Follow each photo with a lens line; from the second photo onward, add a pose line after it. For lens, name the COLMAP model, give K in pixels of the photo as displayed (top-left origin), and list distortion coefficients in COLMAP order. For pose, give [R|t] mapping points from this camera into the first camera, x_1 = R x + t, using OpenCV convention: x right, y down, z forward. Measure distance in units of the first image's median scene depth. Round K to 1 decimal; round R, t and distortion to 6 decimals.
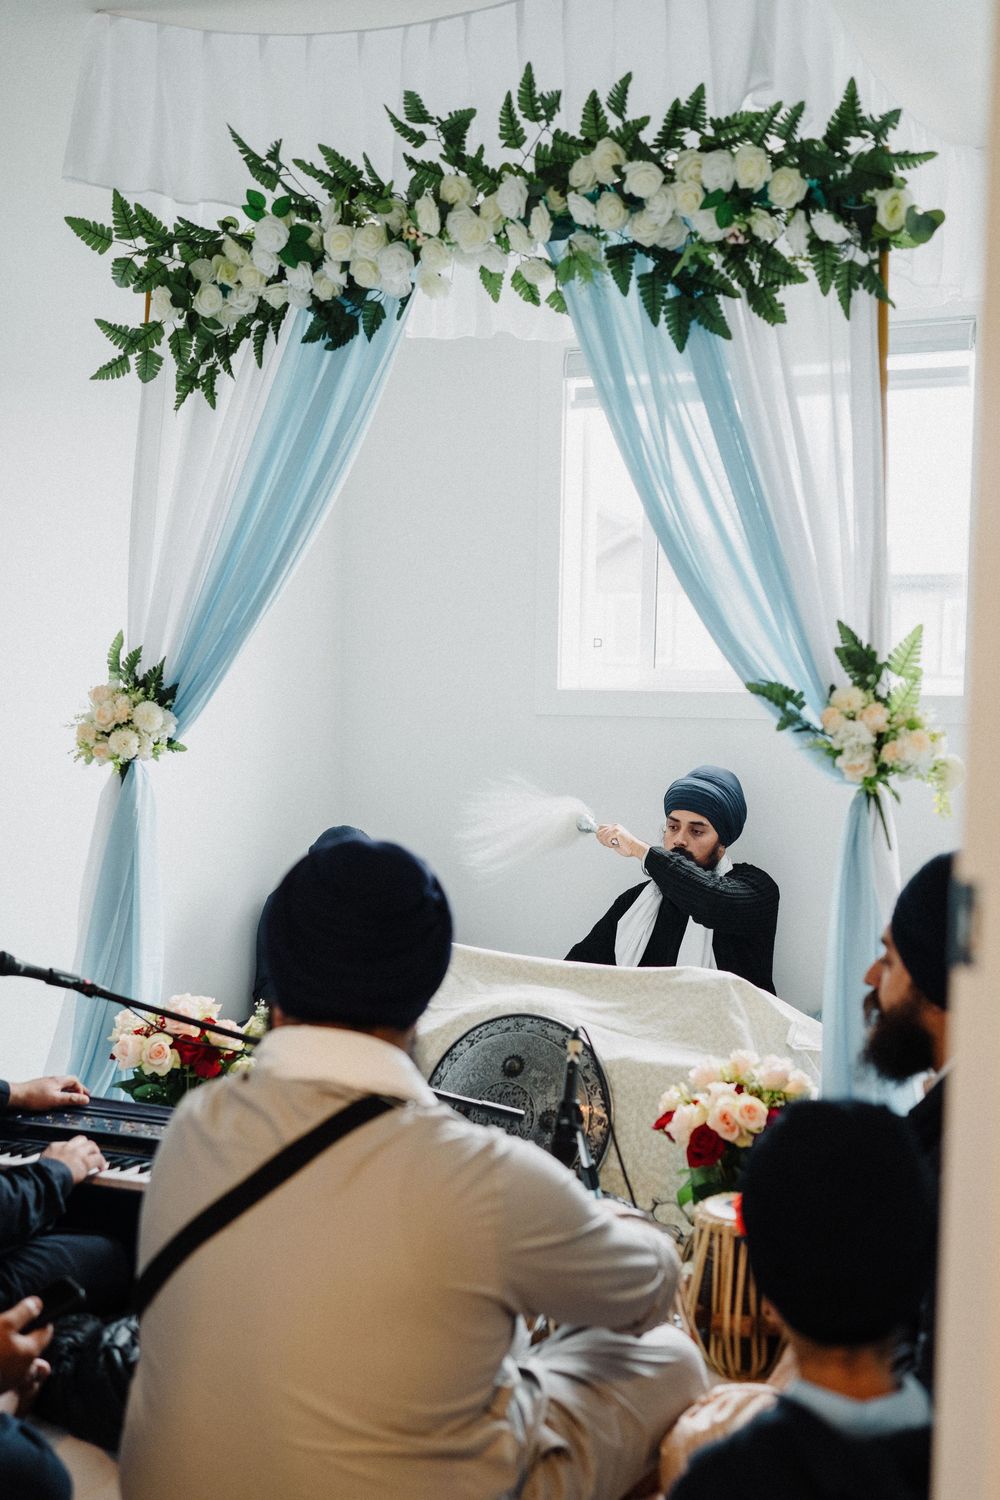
lens RADIAL K [[1646.9, 0, 552.7], [0, 1646.9, 869.7], [0, 0, 1]] dist [0.017246, 0.000000]
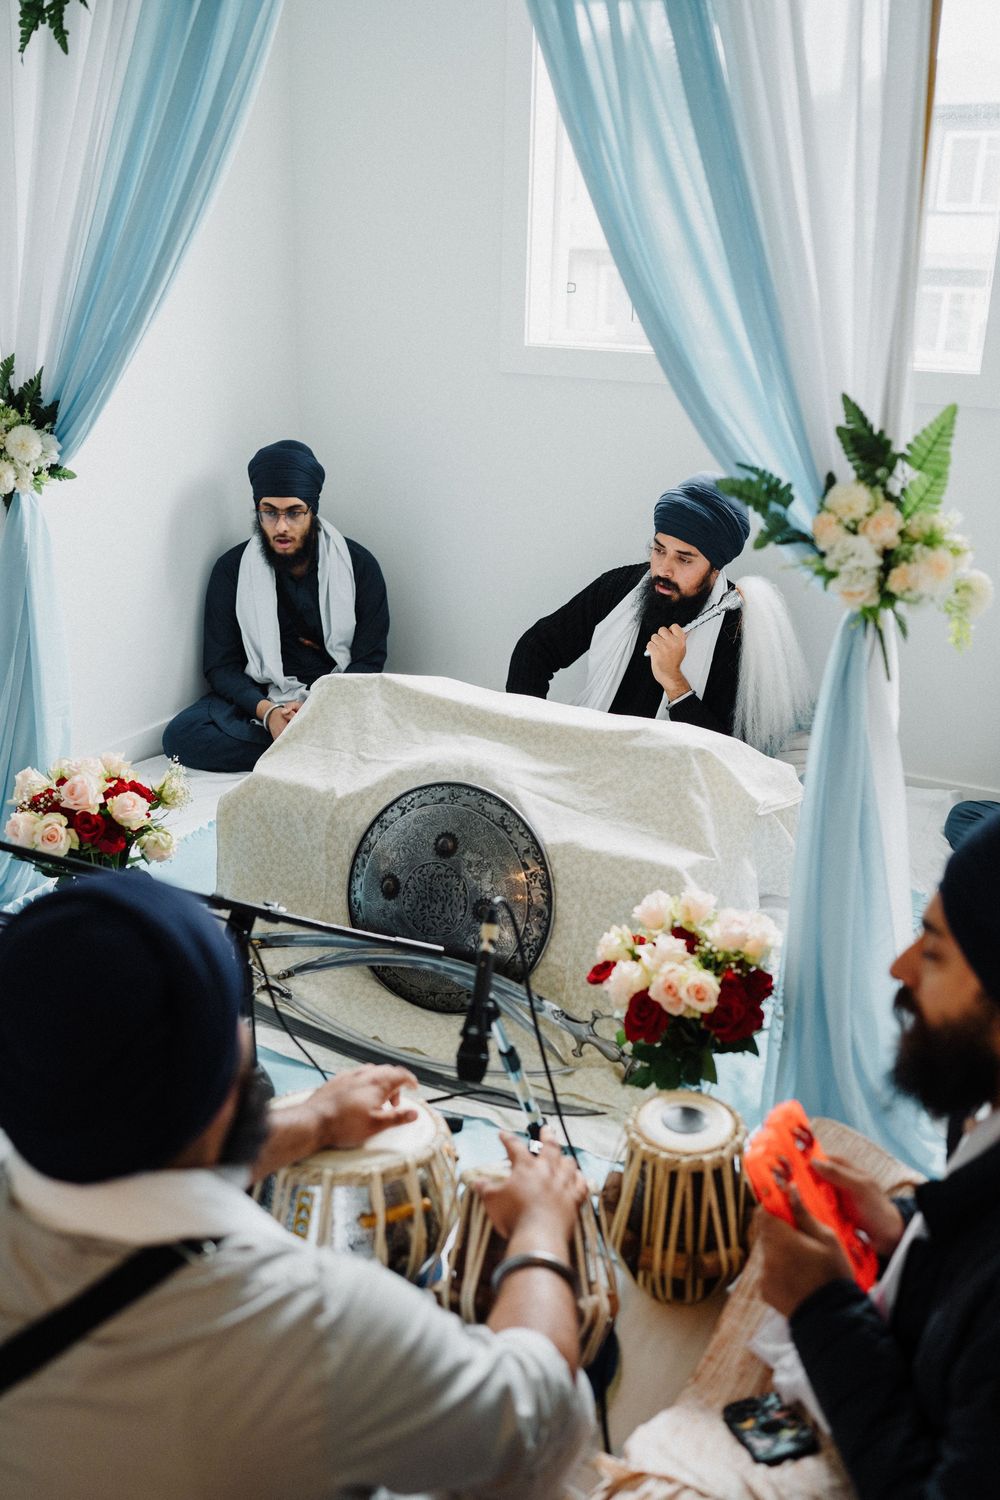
lens RADIAL K [[1430.6, 0, 492.1], [0, 1430.6, 748.2], [0, 0, 1]] dist [0.005840, 0.000000]
pose [[0.998754, 0.019501, -0.045928, 0.039465], [-0.007451, 0.968433, 0.249165, -0.139838], [0.049337, -0.248512, 0.967372, 0.276195]]
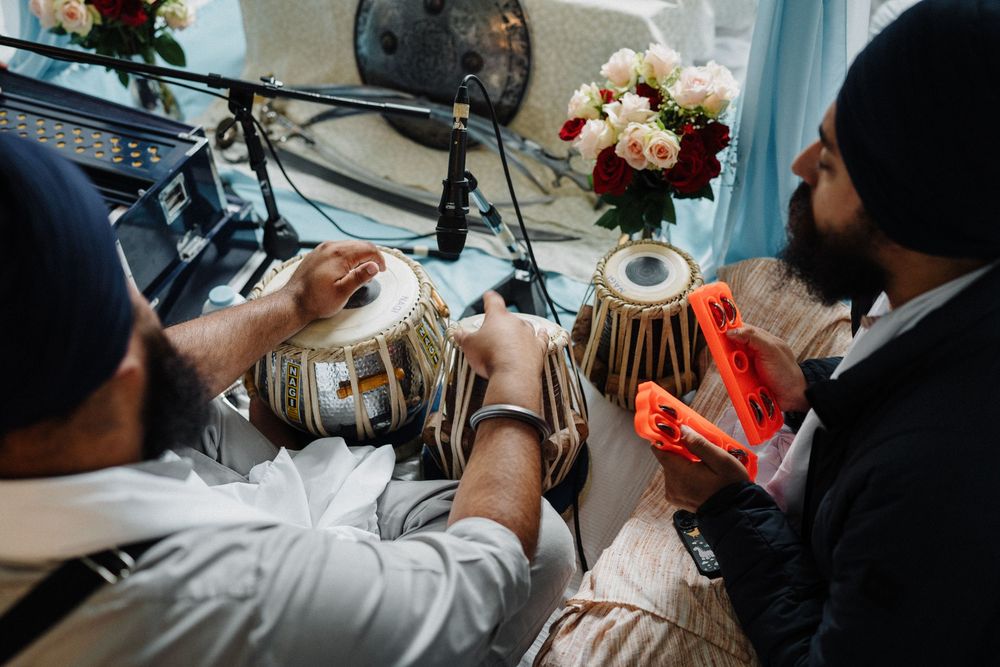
lens RADIAL K [[953.7, 0, 510.2], [0, 953.7, 334.3], [0, 0, 1]] dist [0.005840, 0.000000]
pose [[0.998698, -0.007519, -0.050458, 0.054578], [0.038176, 0.766243, 0.641415, -0.105771], [0.033840, -0.642506, 0.765533, 0.464198]]
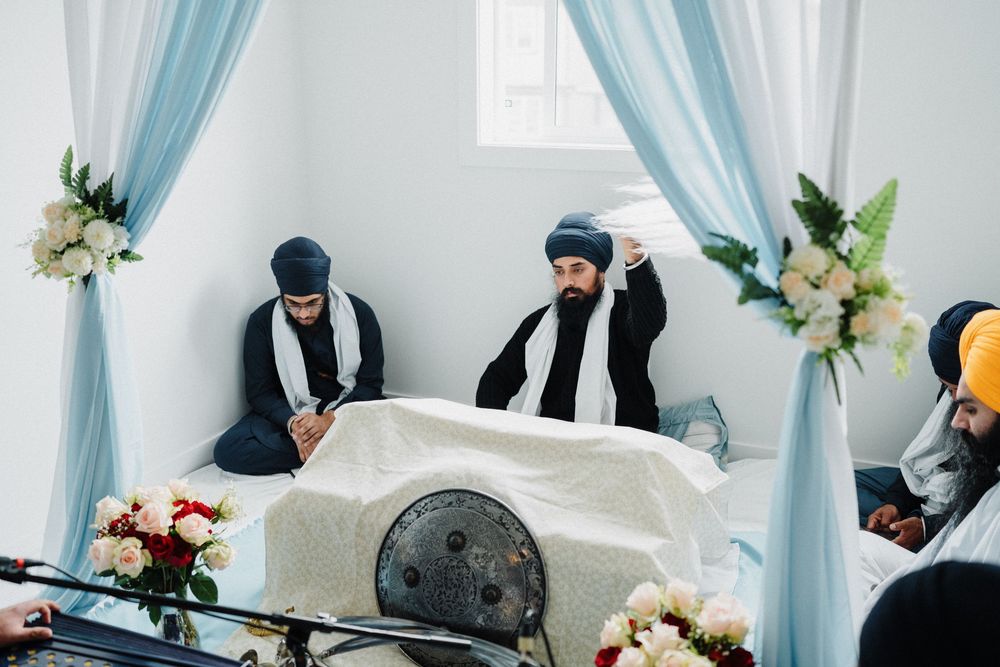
lens RADIAL K [[953.7, 0, 502.2], [0, 953.7, 335.7], [0, 0, 1]] dist [0.005840, 0.000000]
pose [[0.998914, -0.029712, 0.035893, -0.013077], [0.023153, 0.984993, 0.171034, -0.140468], [-0.040436, -0.170017, 0.984611, 0.417002]]
